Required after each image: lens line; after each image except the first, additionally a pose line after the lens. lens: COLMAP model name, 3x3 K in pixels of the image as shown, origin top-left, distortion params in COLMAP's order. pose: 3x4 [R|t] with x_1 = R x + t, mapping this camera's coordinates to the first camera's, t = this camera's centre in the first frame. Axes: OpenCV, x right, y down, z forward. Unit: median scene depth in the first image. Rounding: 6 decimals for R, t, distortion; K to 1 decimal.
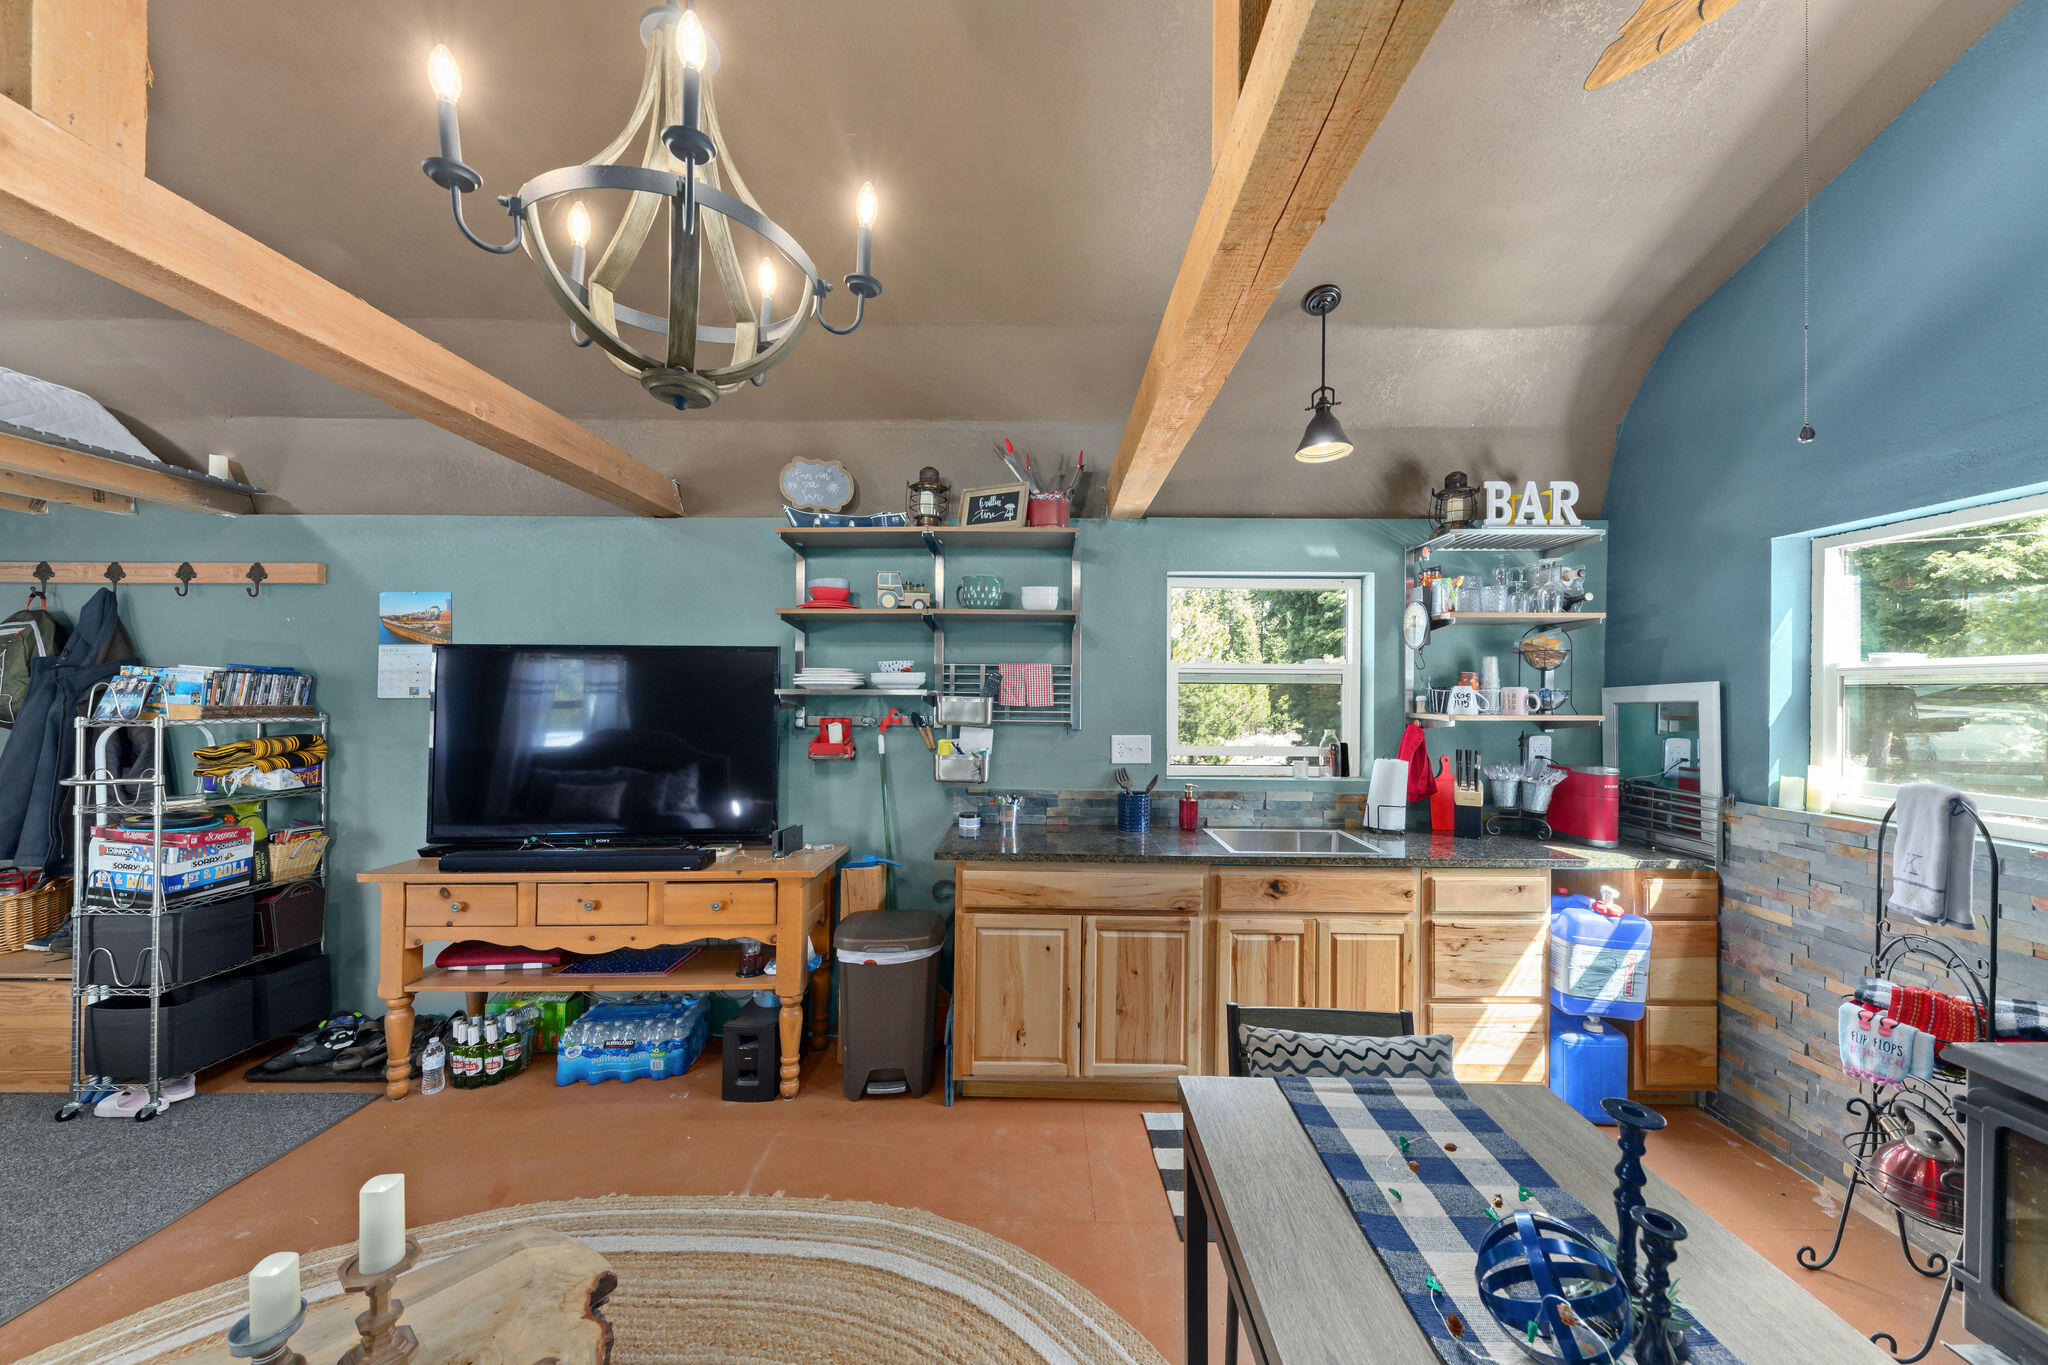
lens RADIAL K [[713.3, 0, 1042.8], [0, 713.3, 694.0], [0, 0, 1]] dist [0.005278, -0.003107]
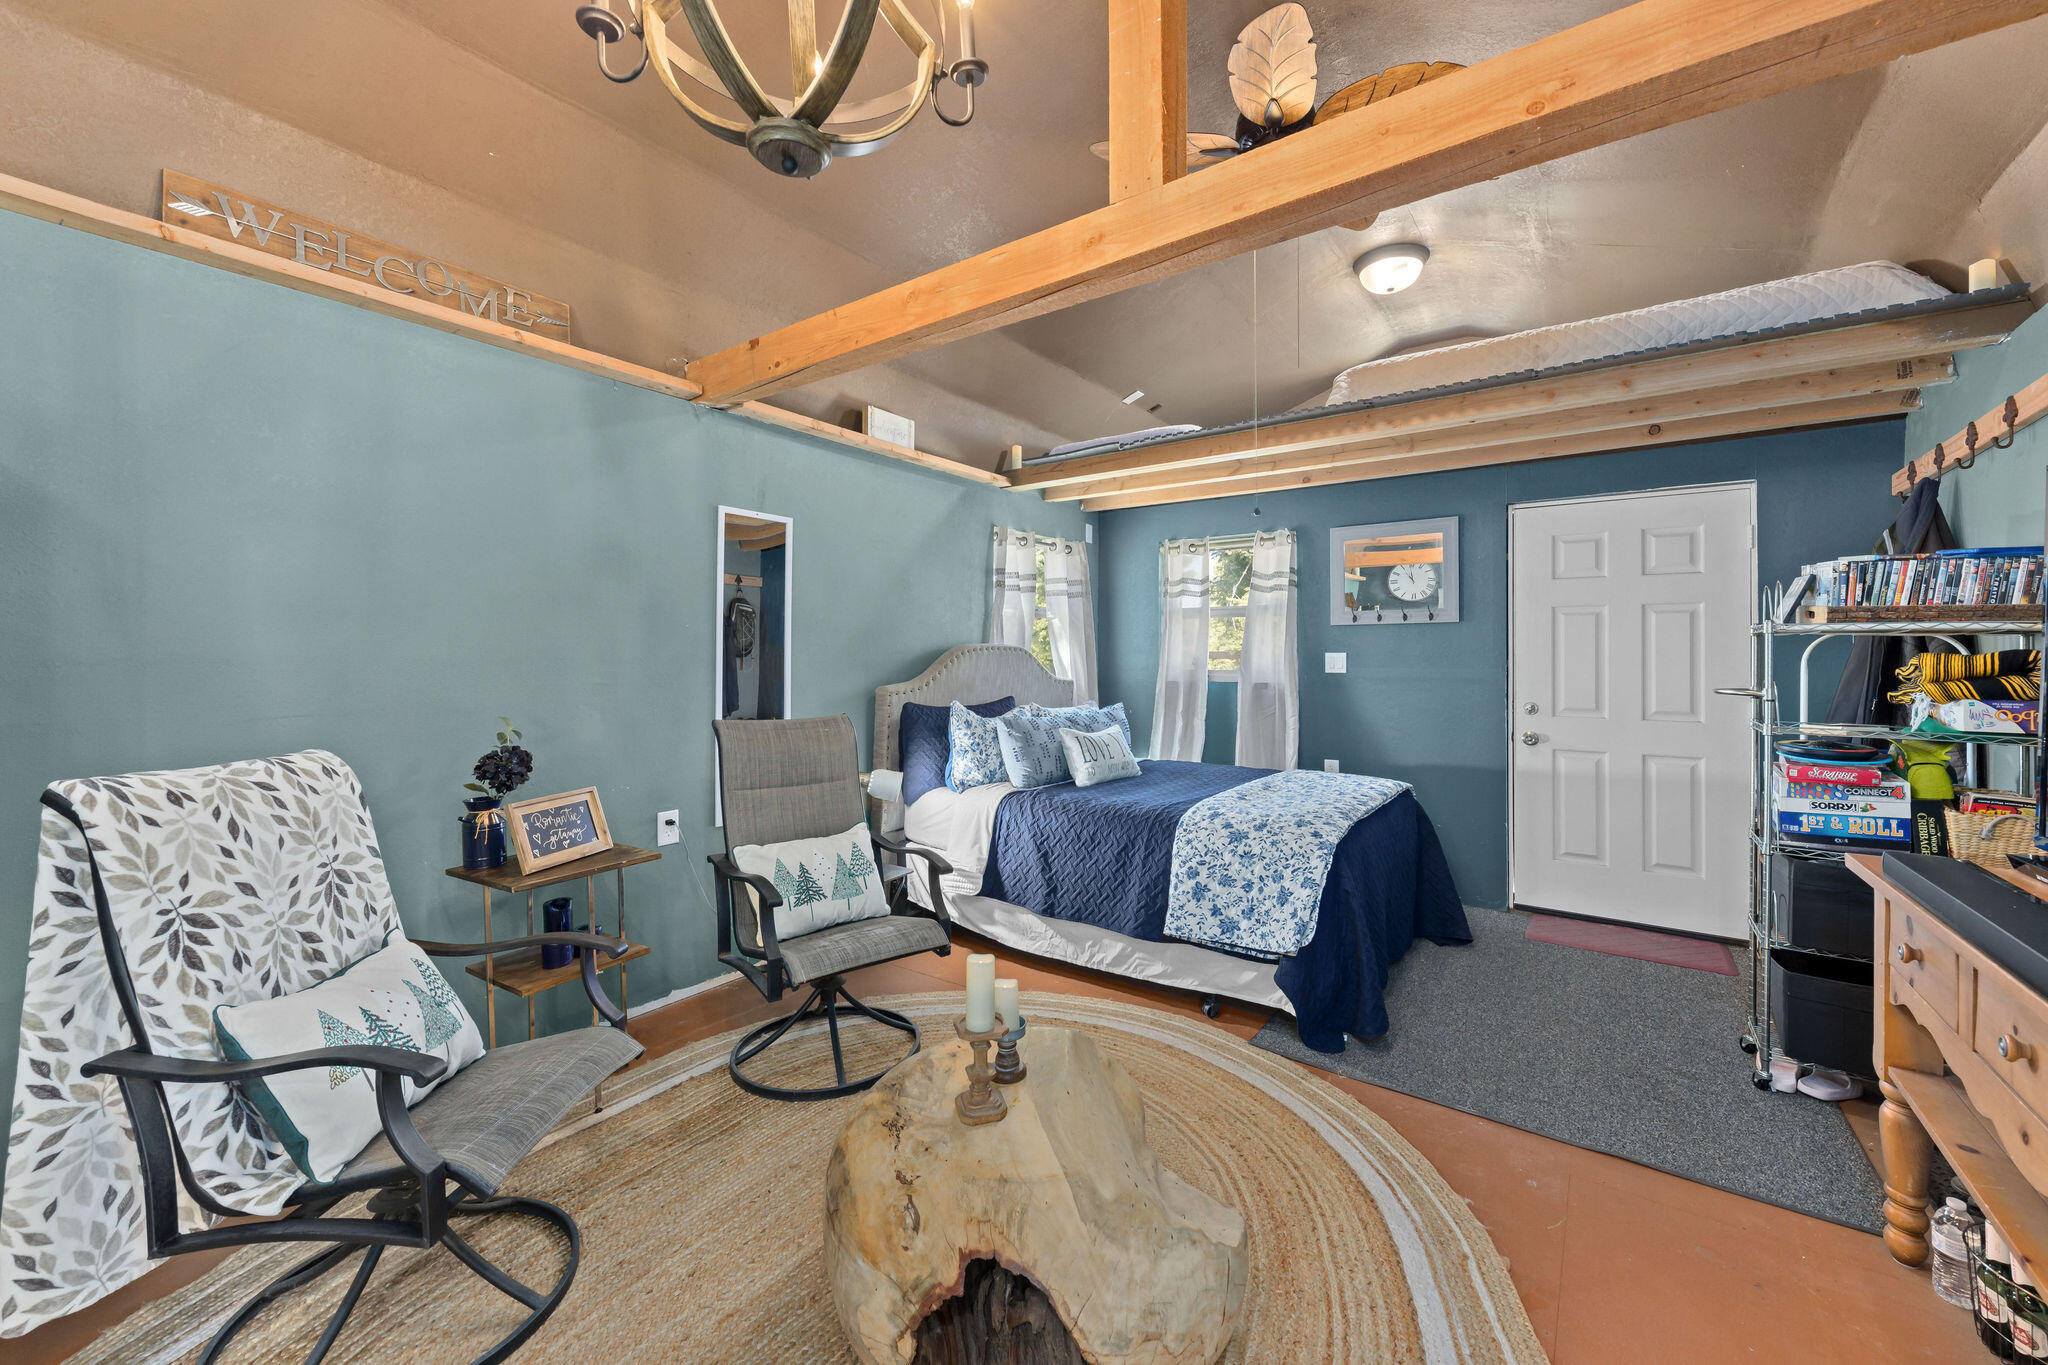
lens RADIAL K [[805.6, 0, 1035.4], [0, 805.6, 658.7], [0, 0, 1]] dist [-0.000514, -0.000158]
pose [[-0.592704, -0.008652, -0.805374, 0.047123], [-0.007646, 0.999958, -0.005115, 0.079914], [0.805384, 0.003126, -0.592745, 0.772723]]
